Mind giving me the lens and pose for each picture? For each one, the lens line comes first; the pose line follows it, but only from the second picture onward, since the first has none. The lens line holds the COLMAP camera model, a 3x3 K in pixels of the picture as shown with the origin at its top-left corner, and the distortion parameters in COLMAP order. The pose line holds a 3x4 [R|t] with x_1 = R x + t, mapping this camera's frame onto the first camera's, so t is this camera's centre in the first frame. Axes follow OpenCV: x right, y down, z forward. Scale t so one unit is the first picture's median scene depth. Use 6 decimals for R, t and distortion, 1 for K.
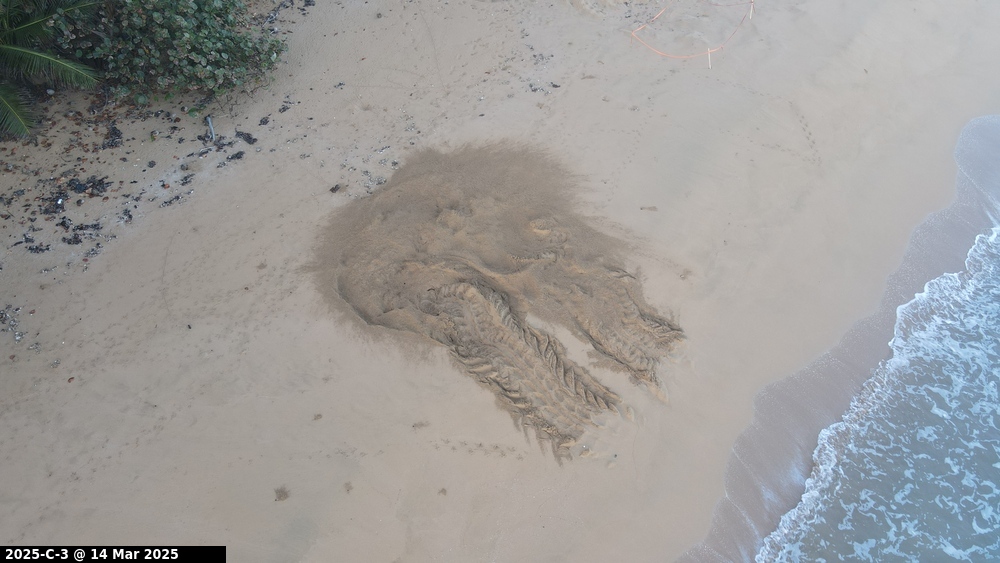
lens RADIAL K [[735.0, 0, 503.8], [0, 735.0, 279.7], [0, 0, 1]] dist [0.021837, 0.004305]
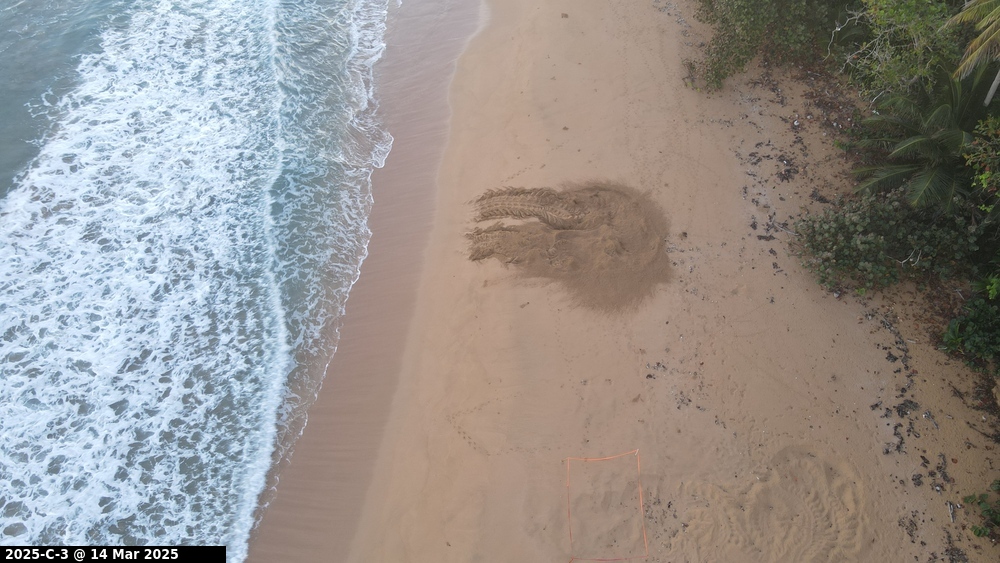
lens RADIAL K [[735.0, 0, 502.2], [0, 735.0, 282.8], [0, 0, 1]] dist [0.021837, 0.004305]
pose [[-0.830502, 0.457983, -0.317045, 0.793930], [-0.410683, -0.118932, 0.903988, -1.673861], [0.376305, 0.880969, 0.286859, 0.504376]]
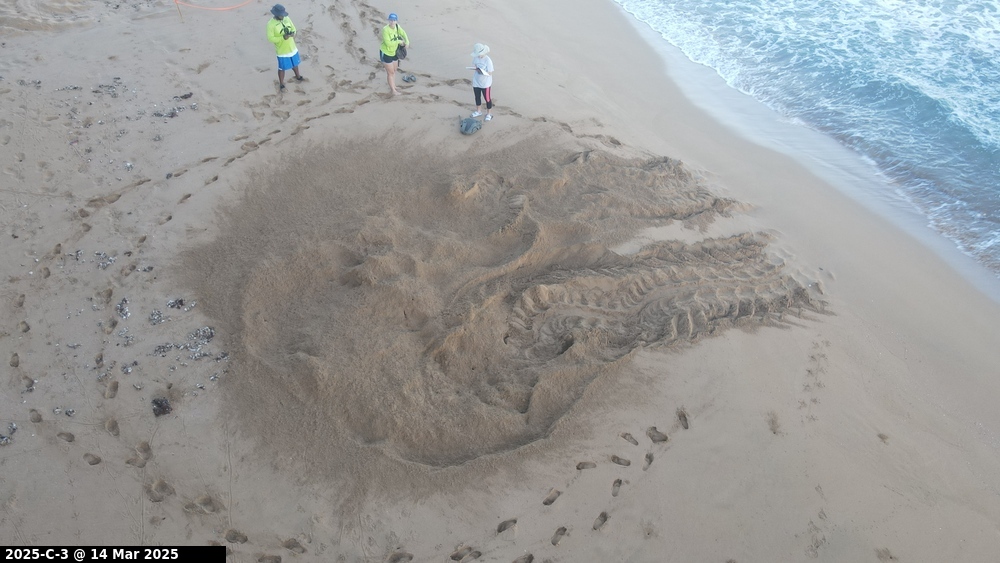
lens RADIAL K [[735.0, 0, 507.1], [0, 735.0, 283.7], [0, 0, 1]] dist [0.021837, 0.004305]
pose [[0.383559, -0.636777, 0.668878, -0.457727], [0.680236, 0.684669, 0.261739, -0.168269], [-0.624629, 0.354603, 0.695770, 0.565110]]
